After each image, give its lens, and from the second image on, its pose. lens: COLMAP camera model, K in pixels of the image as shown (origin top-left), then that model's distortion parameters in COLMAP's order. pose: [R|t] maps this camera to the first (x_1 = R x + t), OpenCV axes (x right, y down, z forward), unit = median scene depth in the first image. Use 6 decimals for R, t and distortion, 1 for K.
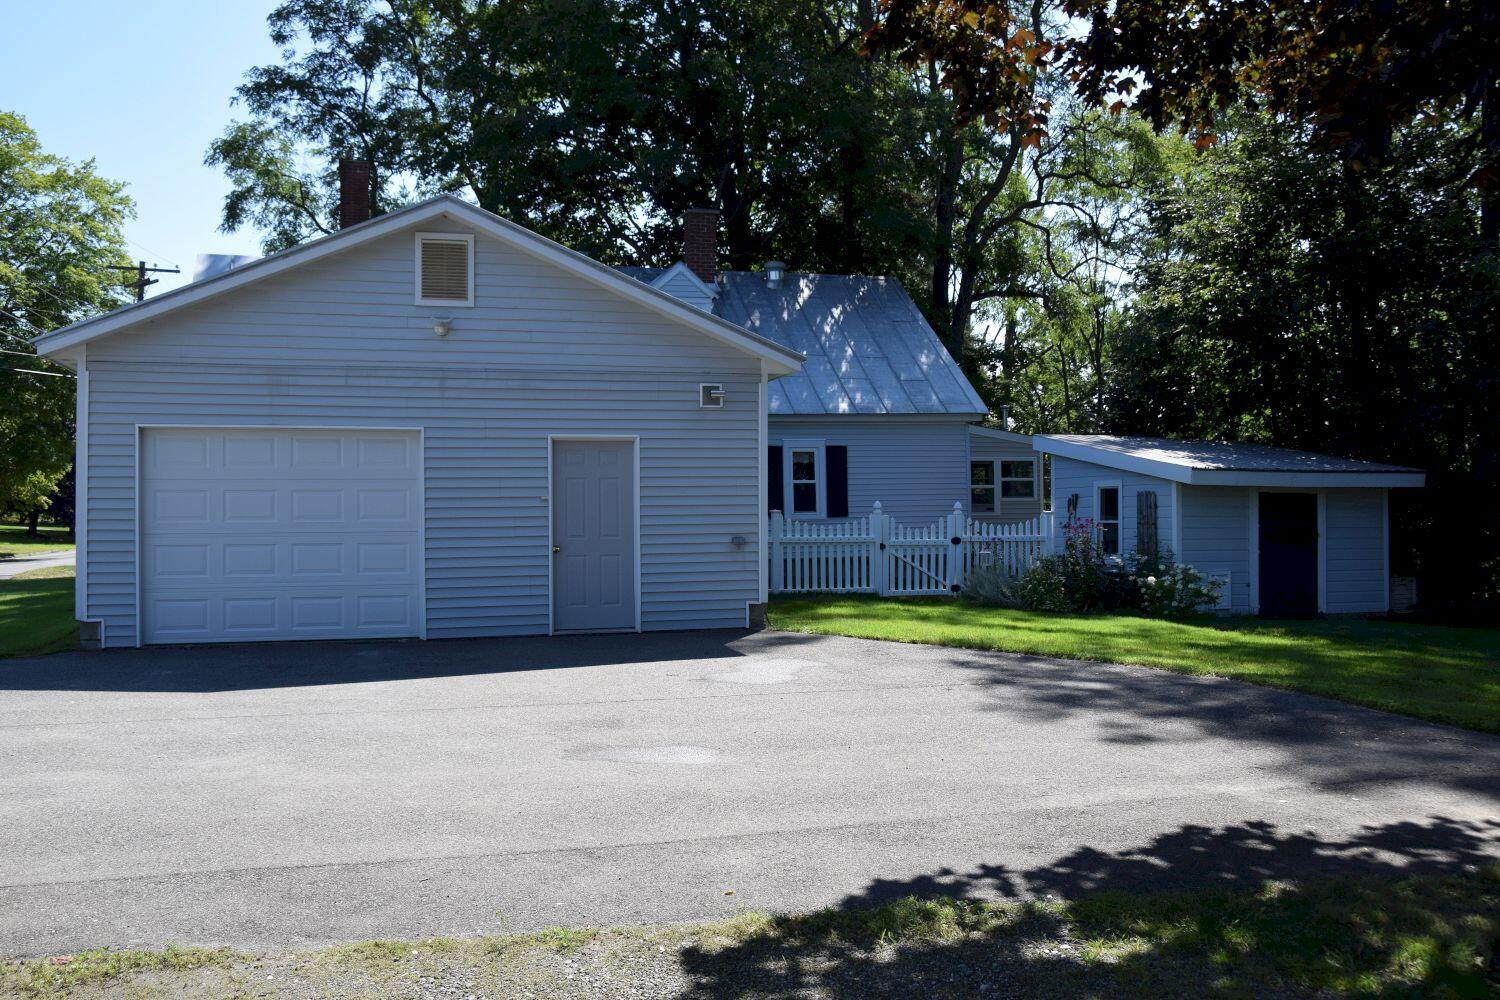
lens RADIAL K [[1329.0, 0, 691.8], [0, 1329.0, 503.8], [0, 0, 1]] dist [-0.073669, -0.000976]
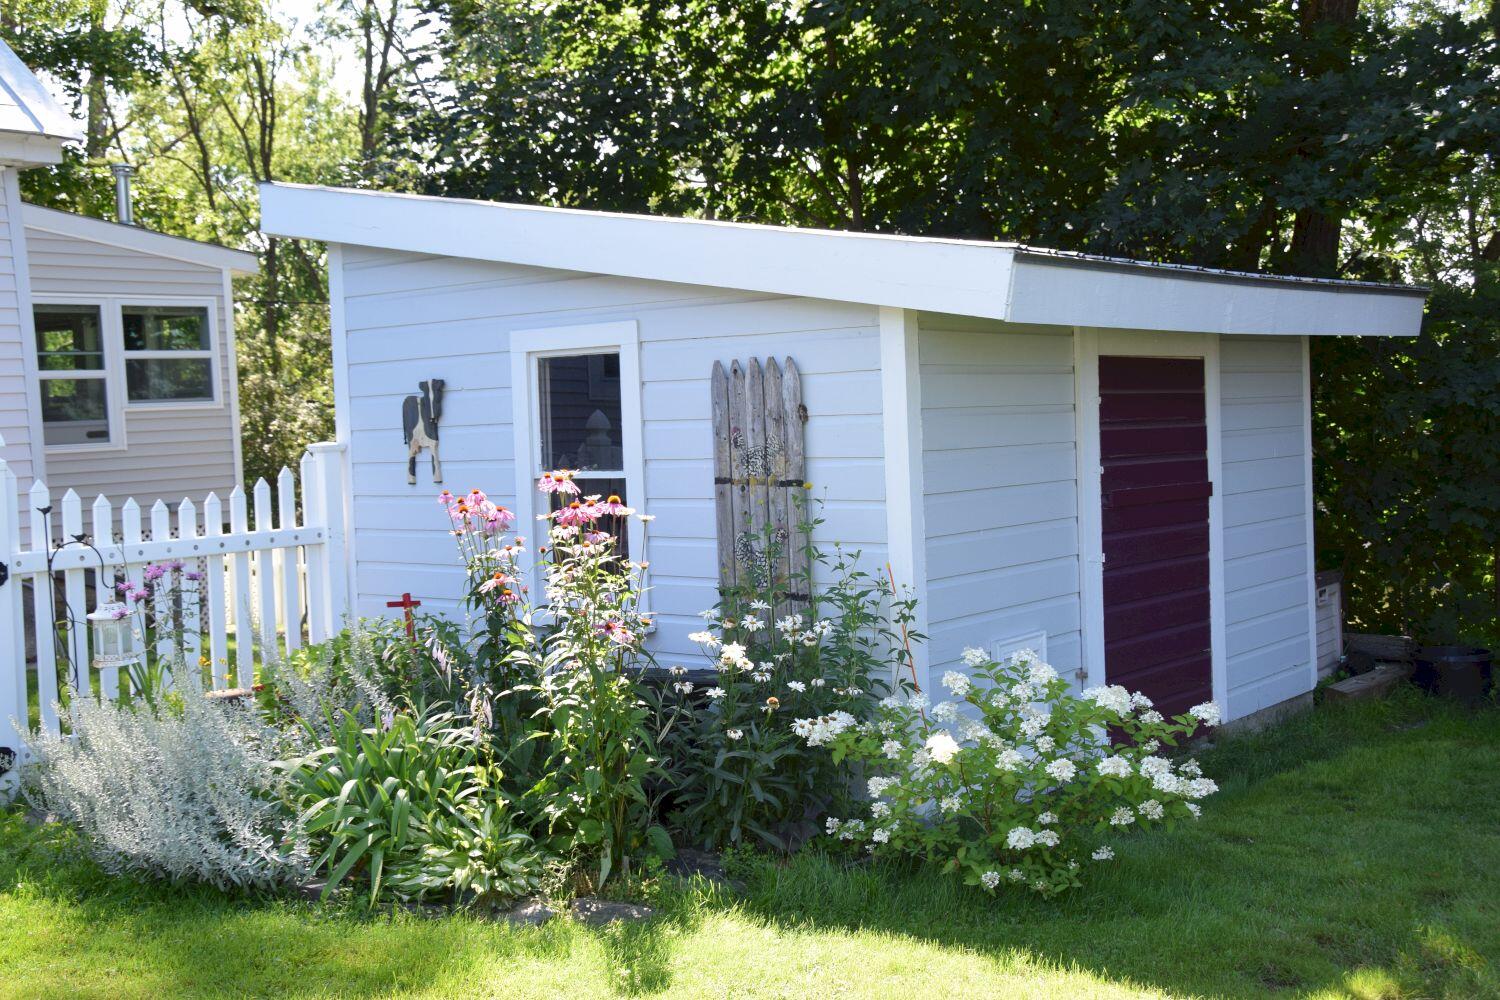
lens RADIAL K [[1694.9, 0, 750.0], [0, 1694.9, 500.0], [0, 0, 1]] dist [0.085518, -0.001391]
pose [[0.825444, -0.062855, 0.560973, 0.140737], [0.033075, 0.997459, 0.063094, -0.002624], [-0.563513, -0.033526, 0.825426, 0.667865]]
